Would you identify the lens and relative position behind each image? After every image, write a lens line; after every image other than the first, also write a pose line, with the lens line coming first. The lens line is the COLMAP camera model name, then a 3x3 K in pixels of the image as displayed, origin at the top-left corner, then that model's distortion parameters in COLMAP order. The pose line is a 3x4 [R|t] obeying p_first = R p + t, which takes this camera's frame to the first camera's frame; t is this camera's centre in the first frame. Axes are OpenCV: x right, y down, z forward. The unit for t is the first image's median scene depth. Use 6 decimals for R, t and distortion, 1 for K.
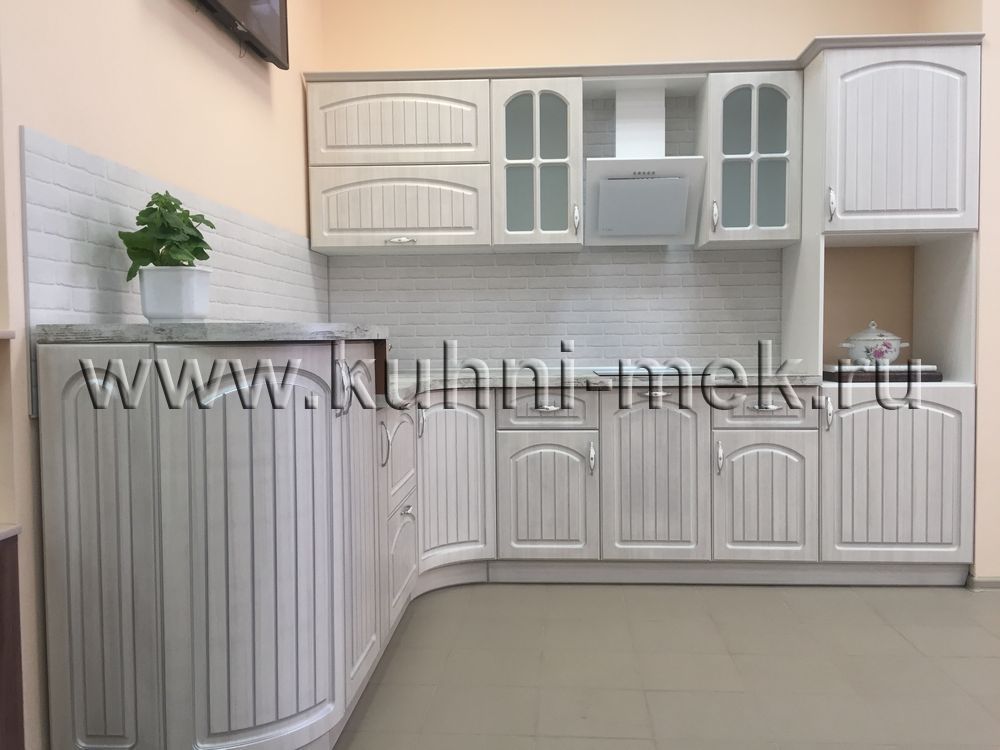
lens RADIAL K [[863.4, 0, 499.2], [0, 863.4, 371.6], [0, 0, 1]] dist [0.087756, -0.135625]
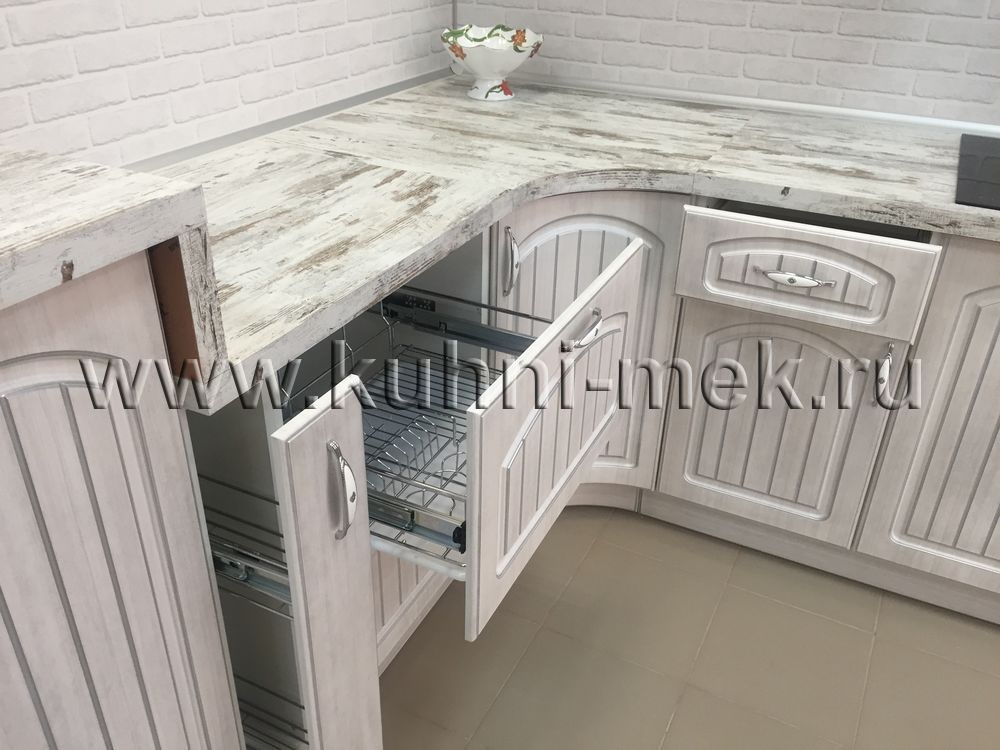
lens RADIAL K [[863.4, 0, 499.2], [0, 863.4, 371.6], [0, 0, 1]] dist [0.087756, -0.135625]
pose [[0.920325, 0.220584, -0.323023, 0.068521], [-0.047613, 0.882856, 0.467224, -0.106942], [0.388245, -0.414618, 0.823017, 0.534212]]
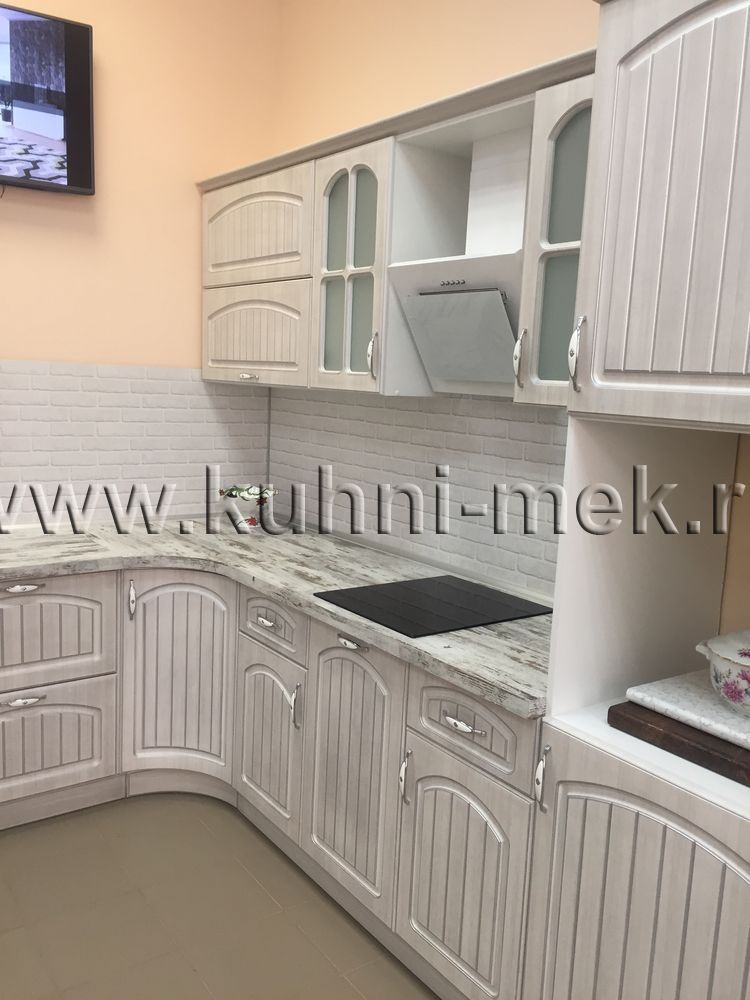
lens RADIAL K [[863.4, 0, 375.0], [0, 863.4, 500.0], [0, 0, 1]] dist [0.087756, -0.135625]
pose [[0.628476, 0.150723, -0.763086, 0.651756], [-0.080188, 0.988374, 0.129179, -0.159987], [0.773685, -0.019996, 0.633255, 0.596958]]
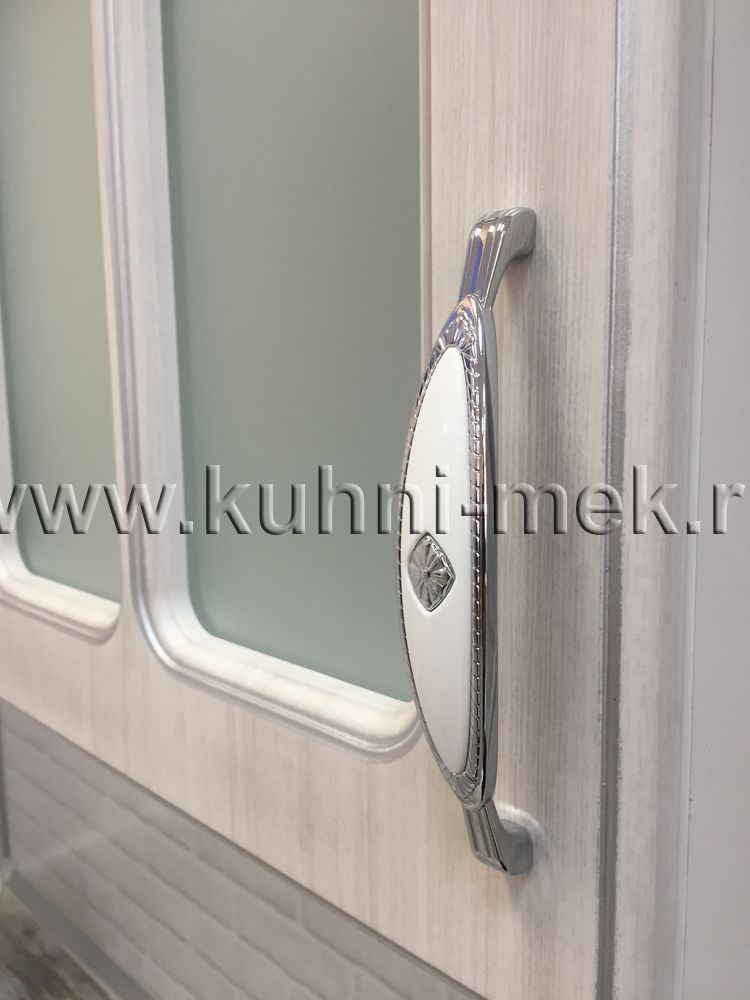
lens RADIAL K [[863.4, 0, 375.0], [0, 863.4, 500.0], [0, 0, 1]] dist [0.087756, -0.135625]
pose [[0.725487, 0.090417, -0.682271, 0.120796], [-0.025365, 0.994172, 0.104780, -0.193311], [0.687769, -0.058711, 0.723552, 1.007386]]
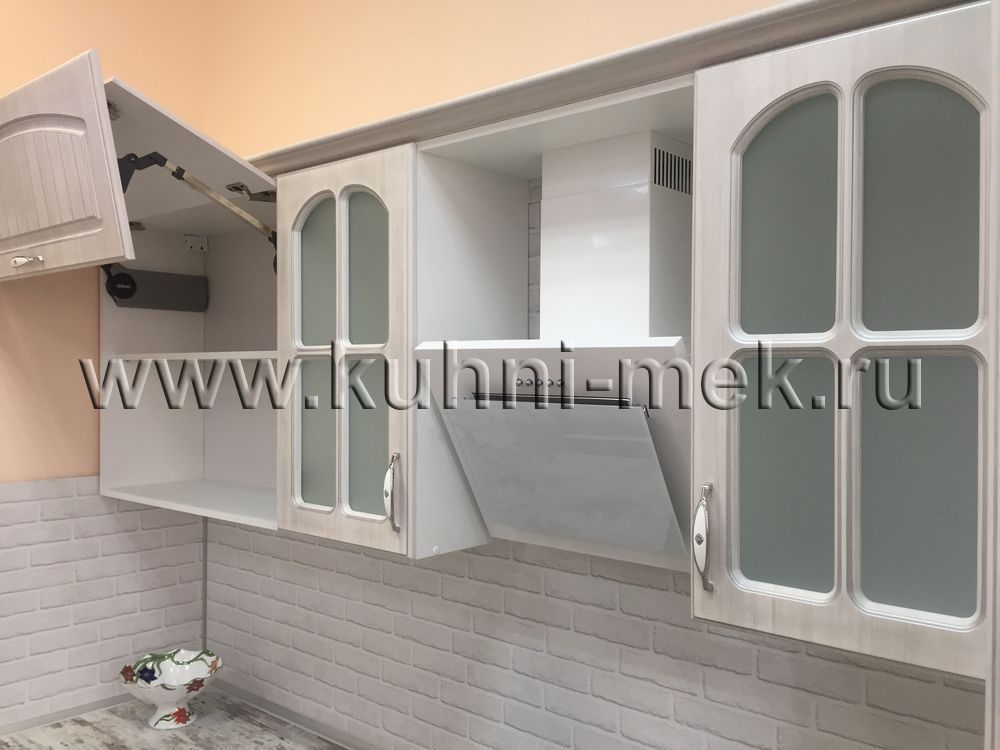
lens RADIAL K [[863.4, 0, 499.2], [0, 863.4, 371.6], [0, 0, 1]] dist [0.087756, -0.135625]
pose [[0.779172, 0.014269, -0.626648, 0.393363], [-0.036440, 0.999081, -0.022559, -0.236053], [0.625751, 0.040412, 0.778976, 0.750479]]
